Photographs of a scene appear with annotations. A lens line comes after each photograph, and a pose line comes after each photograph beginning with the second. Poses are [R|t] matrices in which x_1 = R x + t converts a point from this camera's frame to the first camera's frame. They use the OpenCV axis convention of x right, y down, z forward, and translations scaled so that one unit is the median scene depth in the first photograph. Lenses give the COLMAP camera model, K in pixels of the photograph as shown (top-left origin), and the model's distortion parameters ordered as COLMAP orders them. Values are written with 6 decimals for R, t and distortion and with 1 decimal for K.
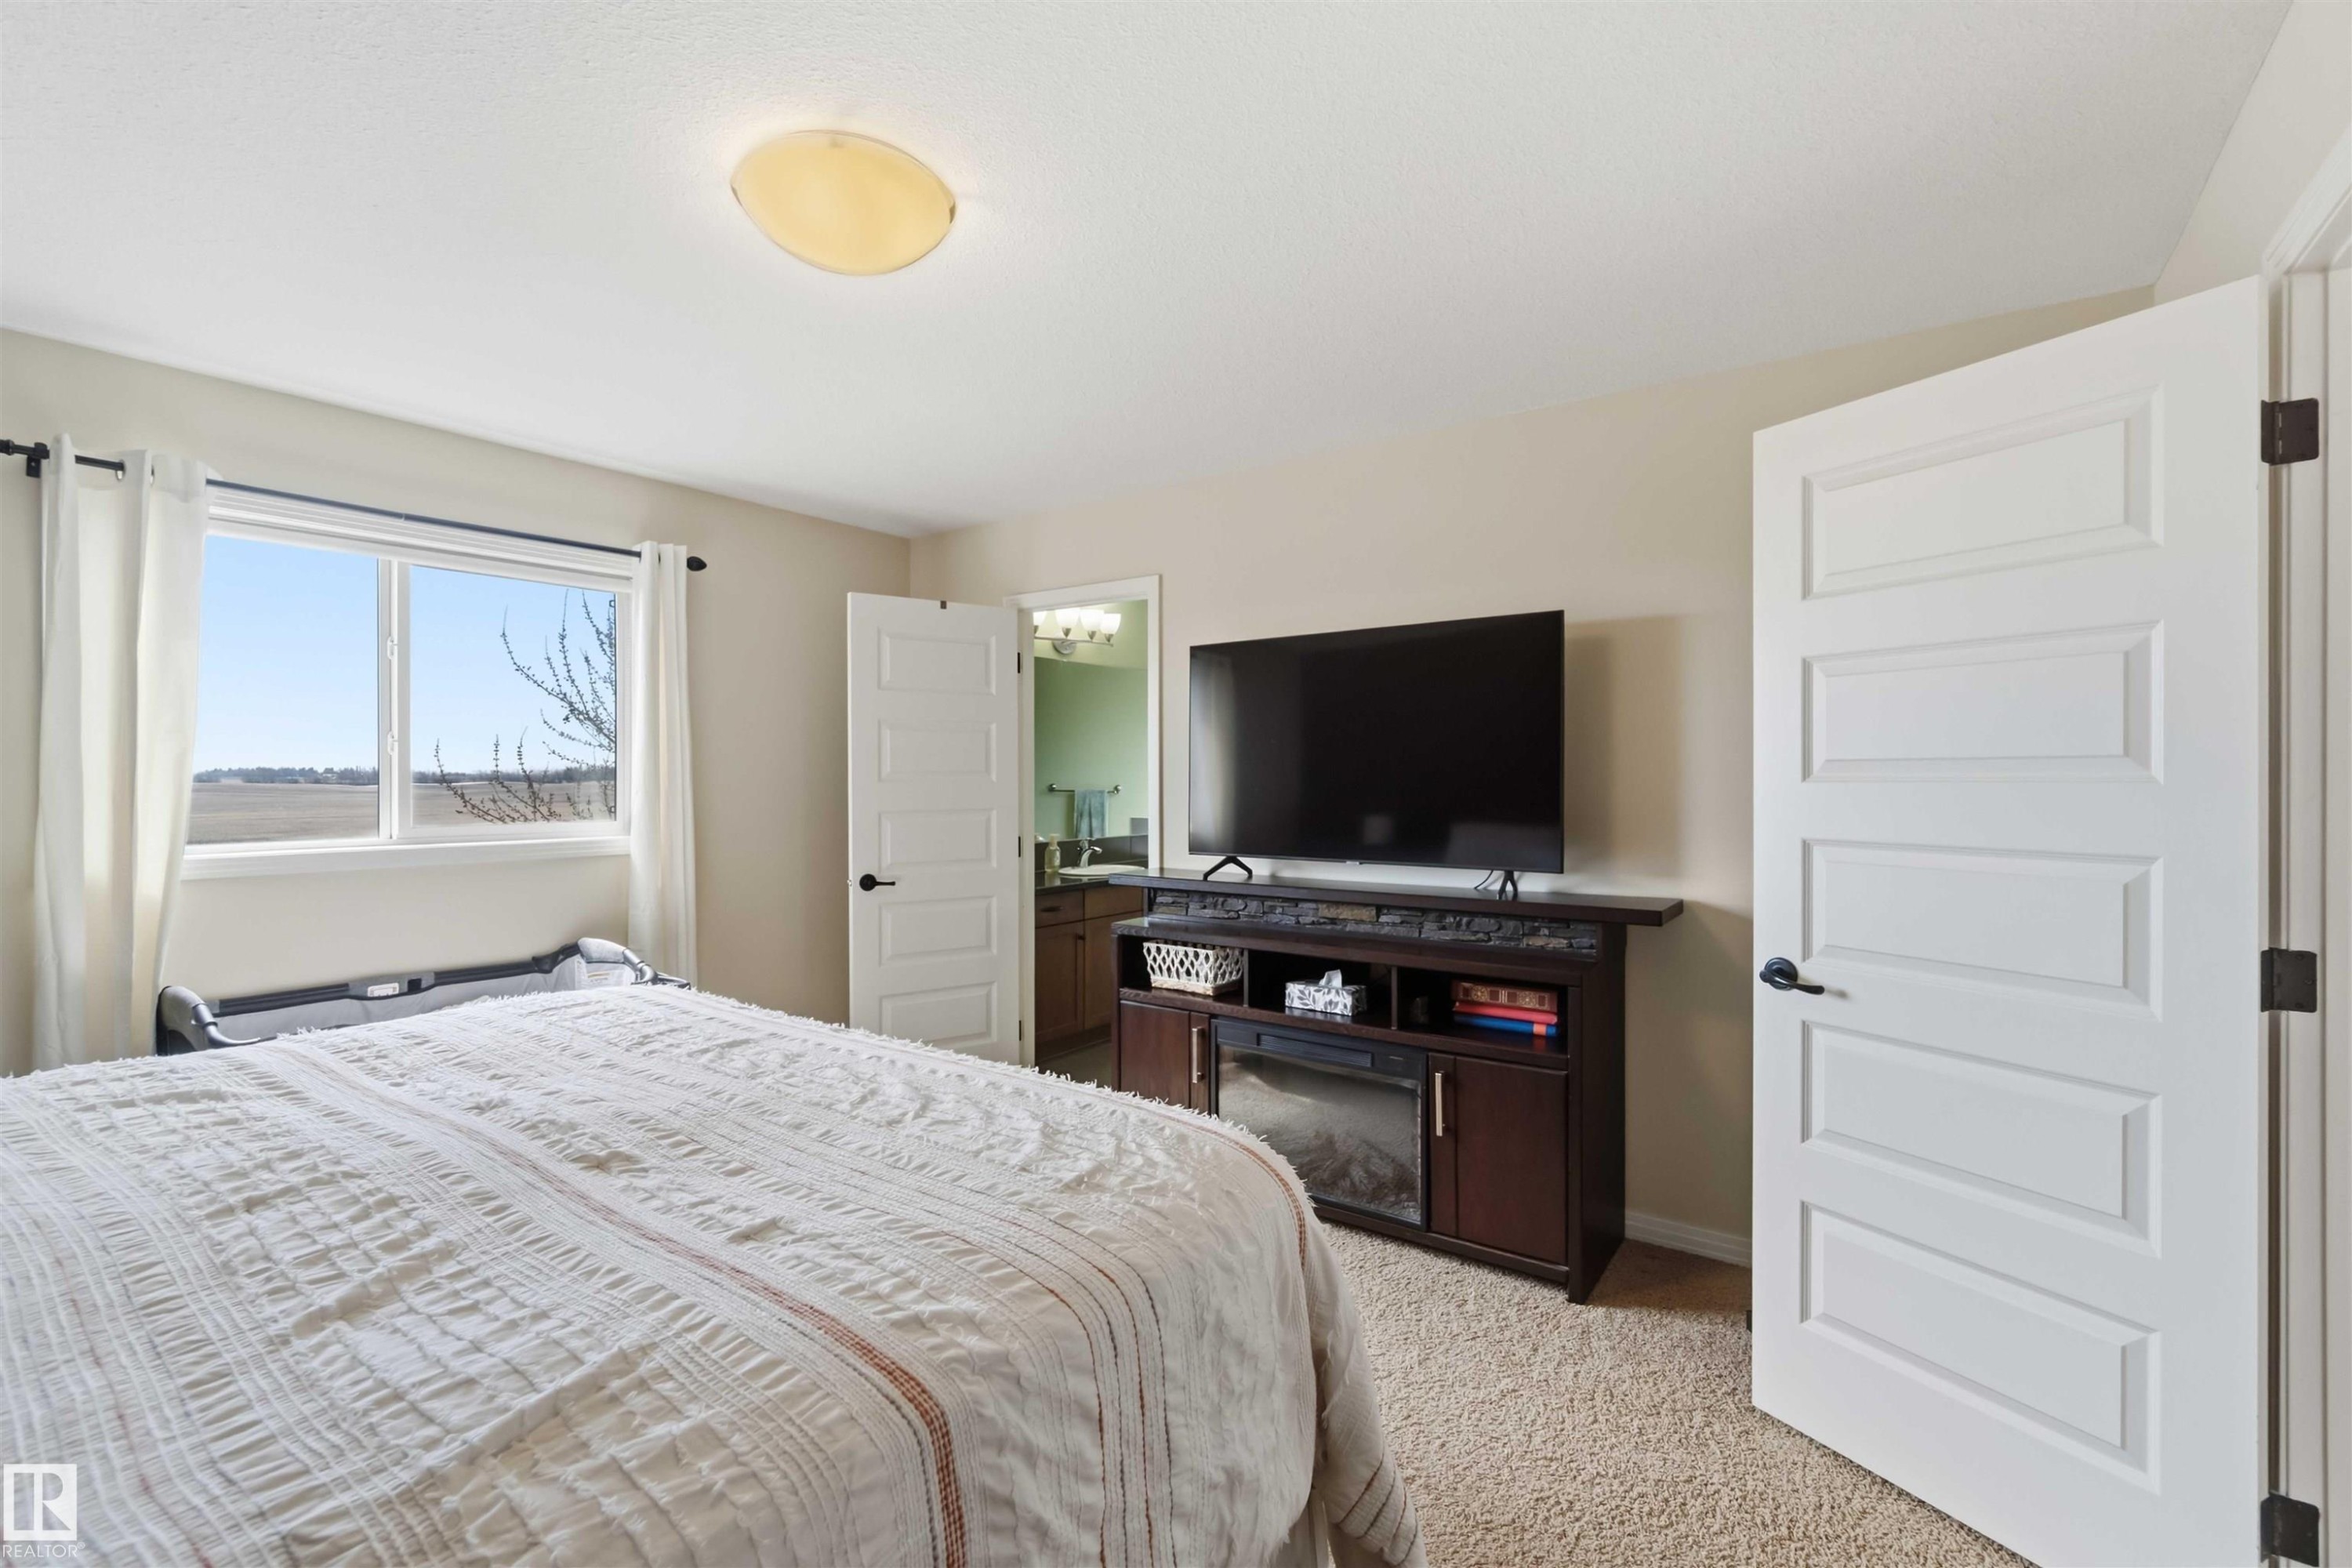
lens RADIAL K [[1022.7, 0, 1165.2], [0, 1022.7, 795.0], [0, 0, 1]] dist [-0.005290, 0.000848]
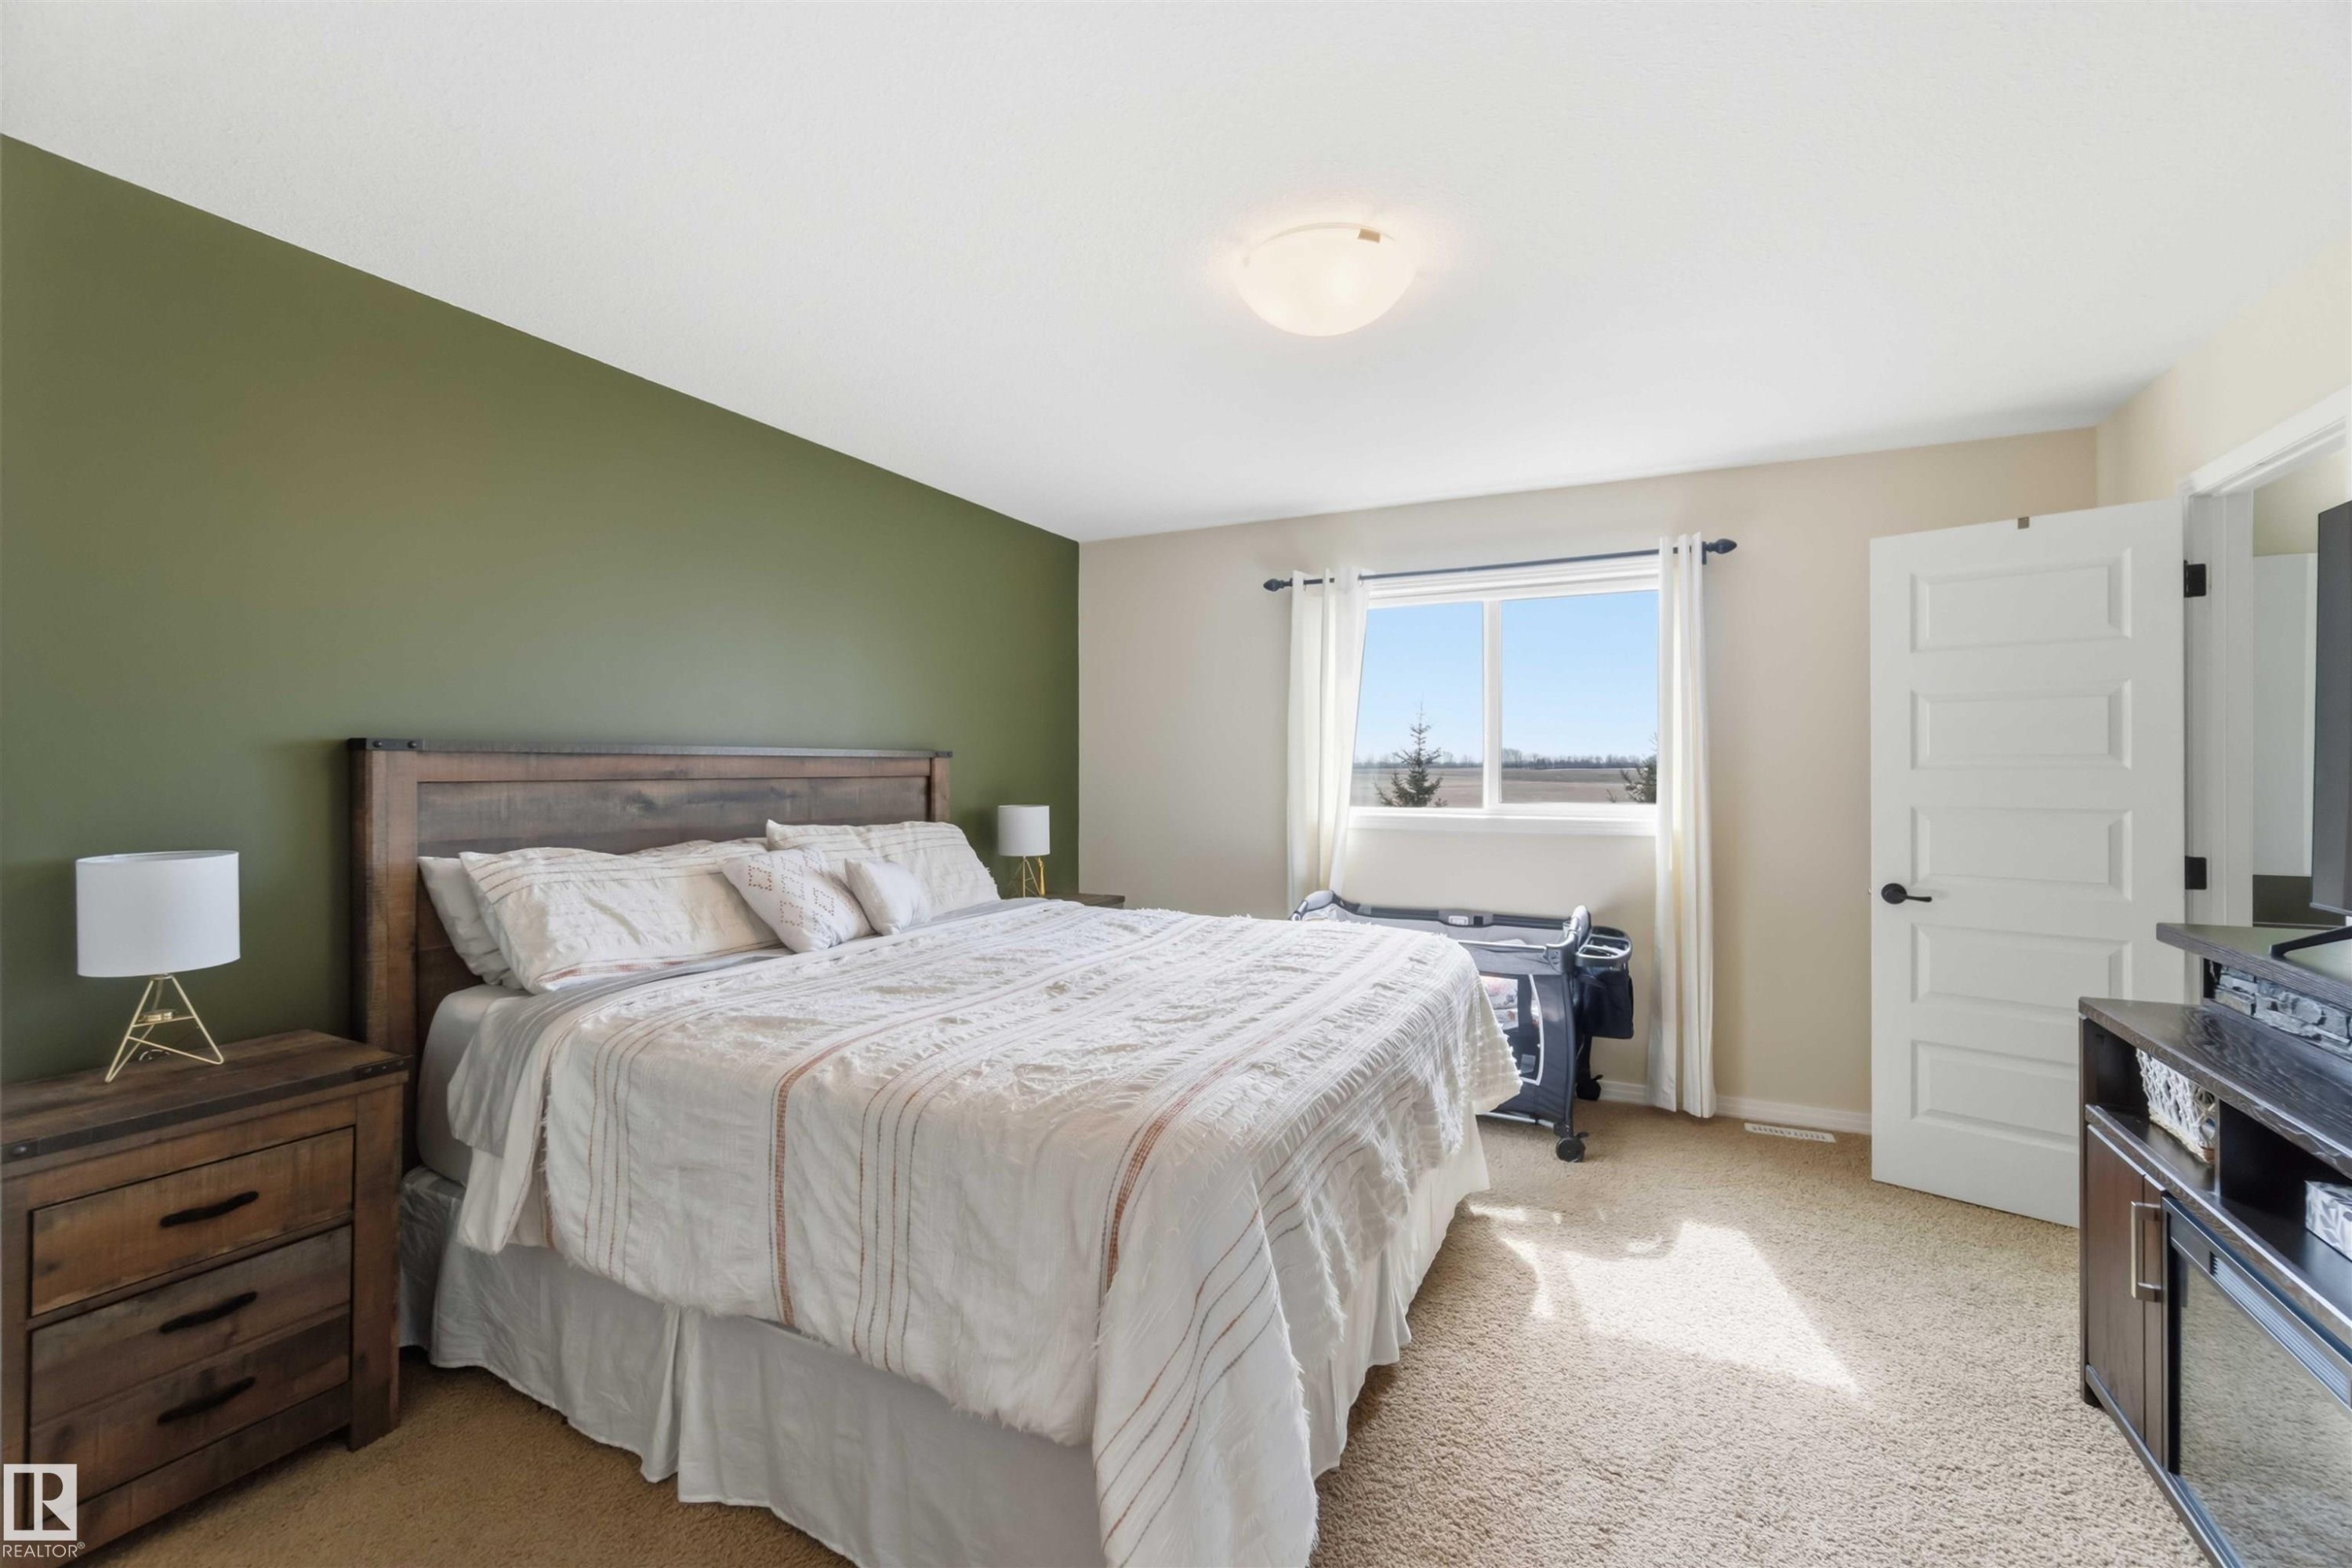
lens RADIAL K [[1022.7, 0, 1167.6], [0, 1022.7, 767.6], [0, 0, 1]] dist [-0.005290, 0.000848]
pose [[0.174237, 0.003779, -0.984697, 0.469755], [-0.014966, 0.999887, 0.001189, -0.007032], [0.984590, 0.014530, 0.174274, 0.349886]]
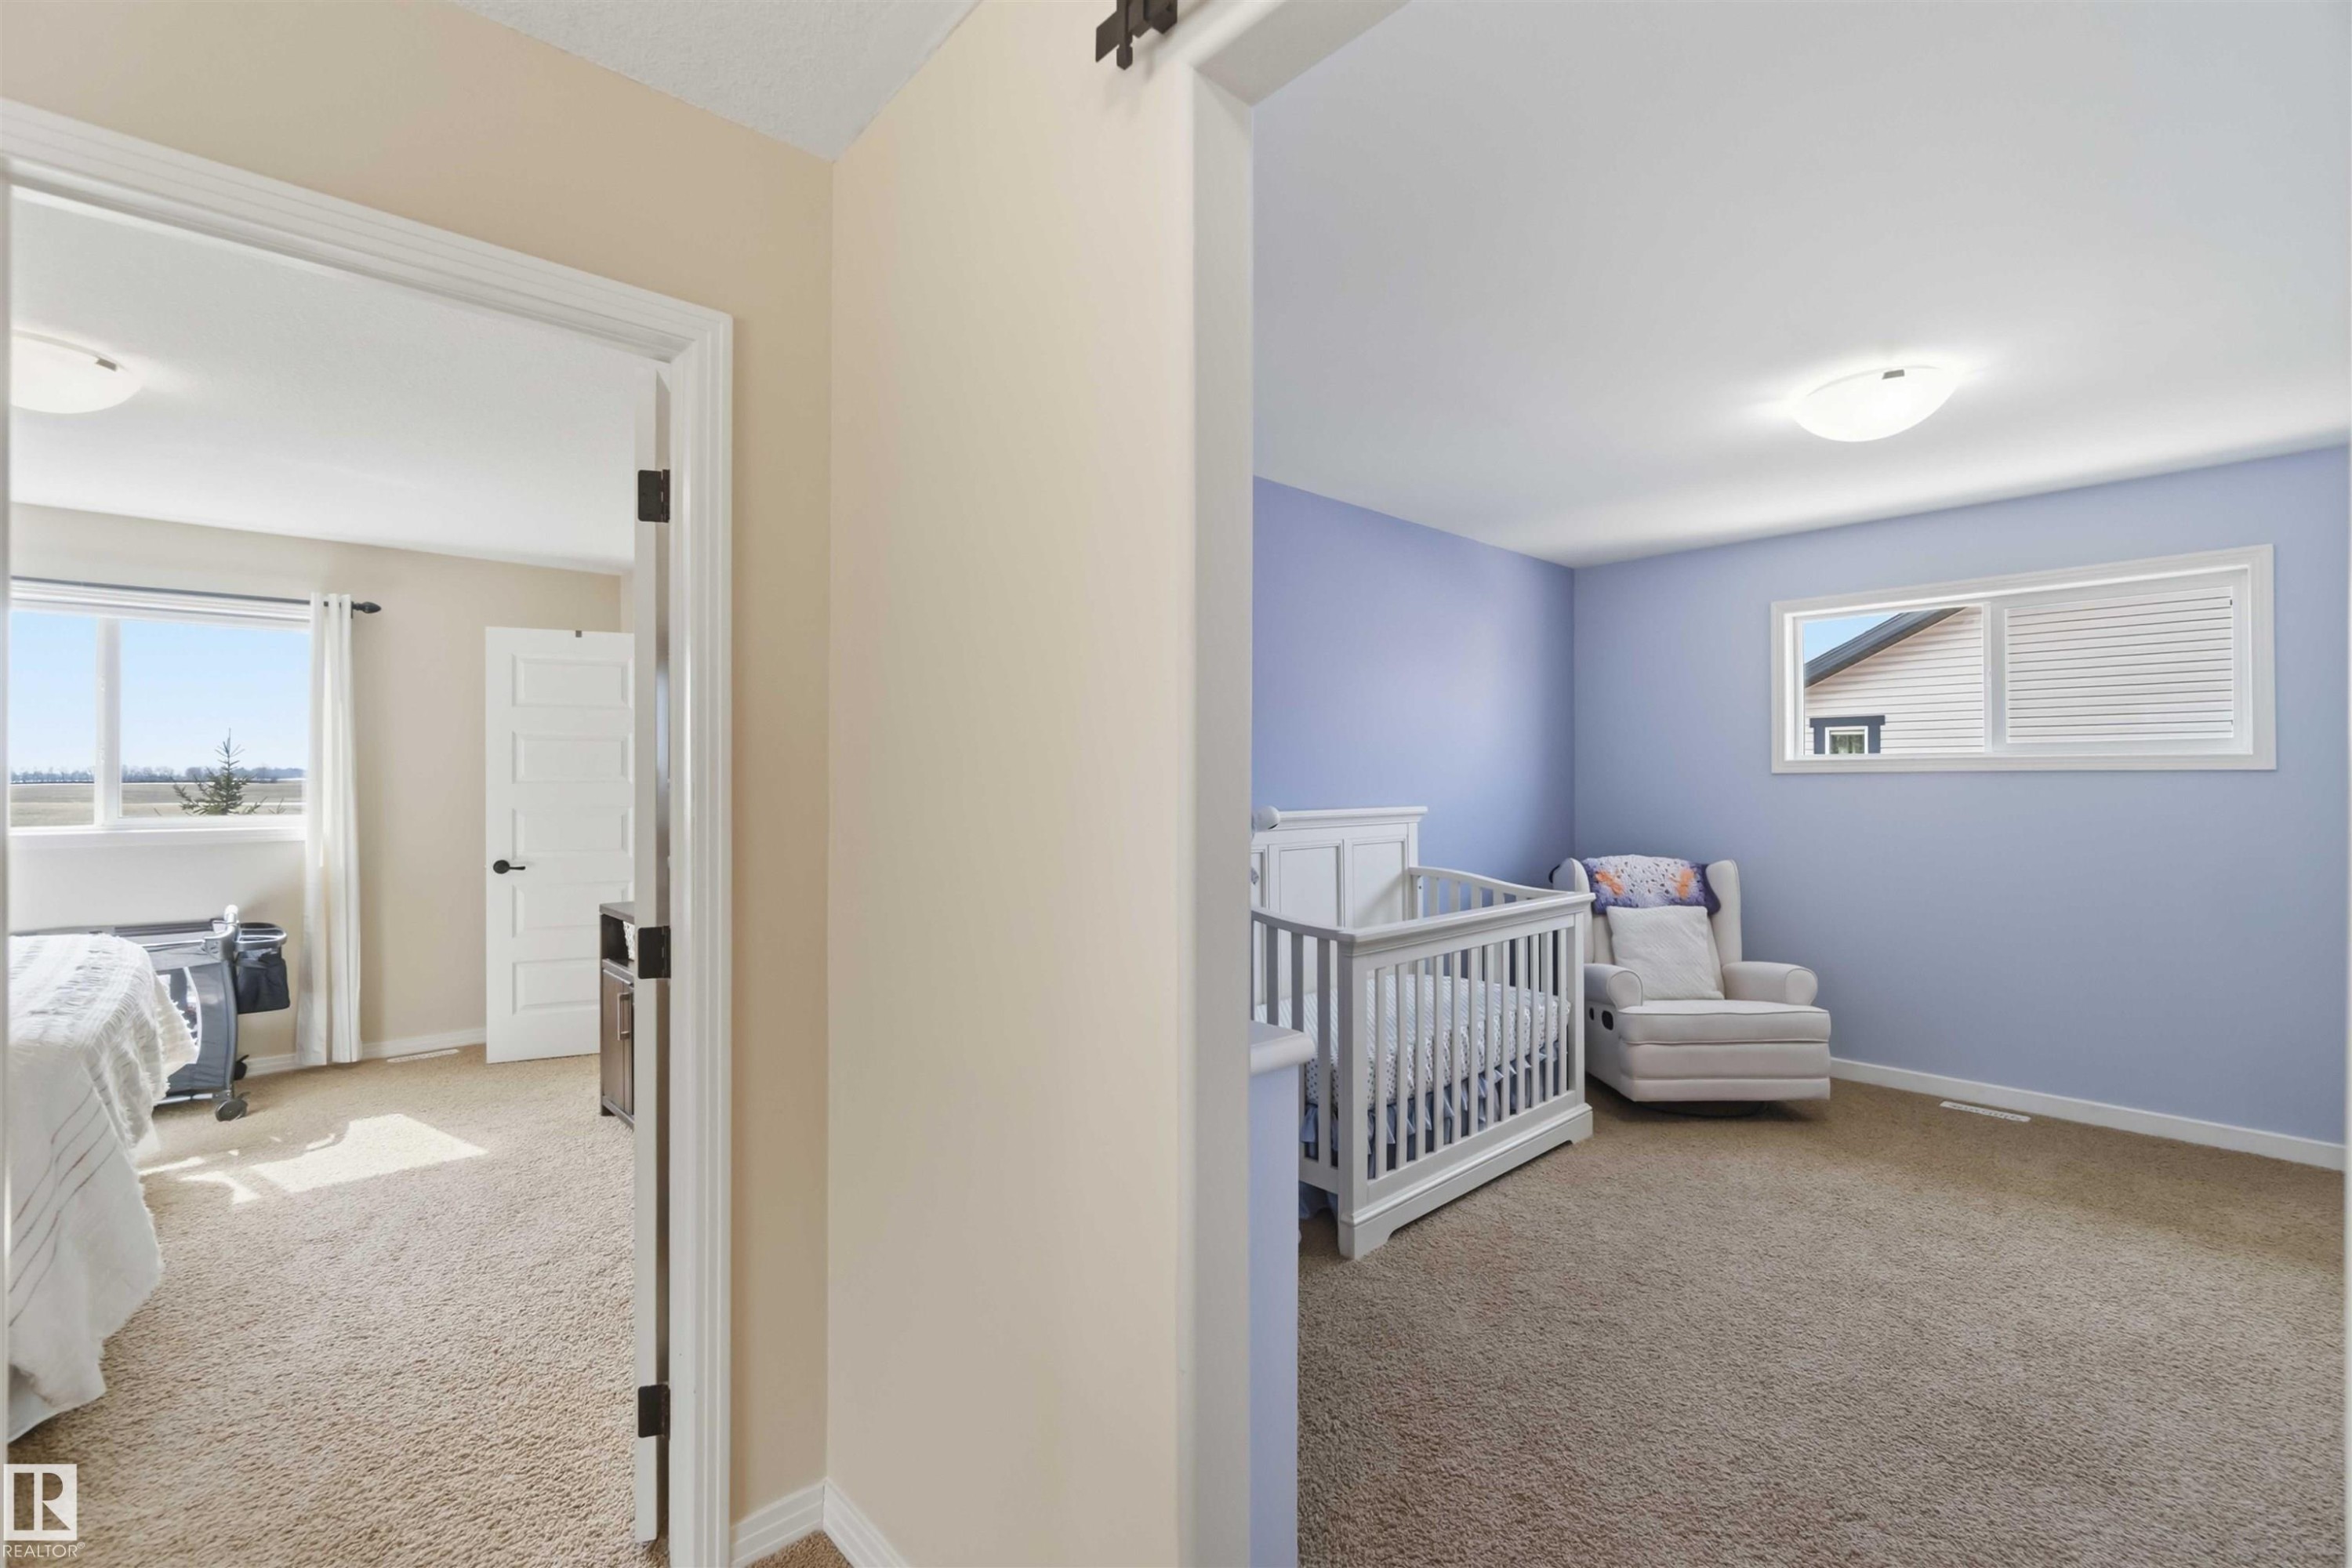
lens RADIAL K [[1022.7, 0, 1177.9], [0, 1022.7, 776.8], [0, 0, 1]] dist [-0.005290, 0.000848]
pose [[0.983202, 0.002093, -0.182507, 0.832162], [-0.005362, 0.999834, -0.017419, -0.004380], [0.182440, 0.018105, 0.983050, -0.038140]]
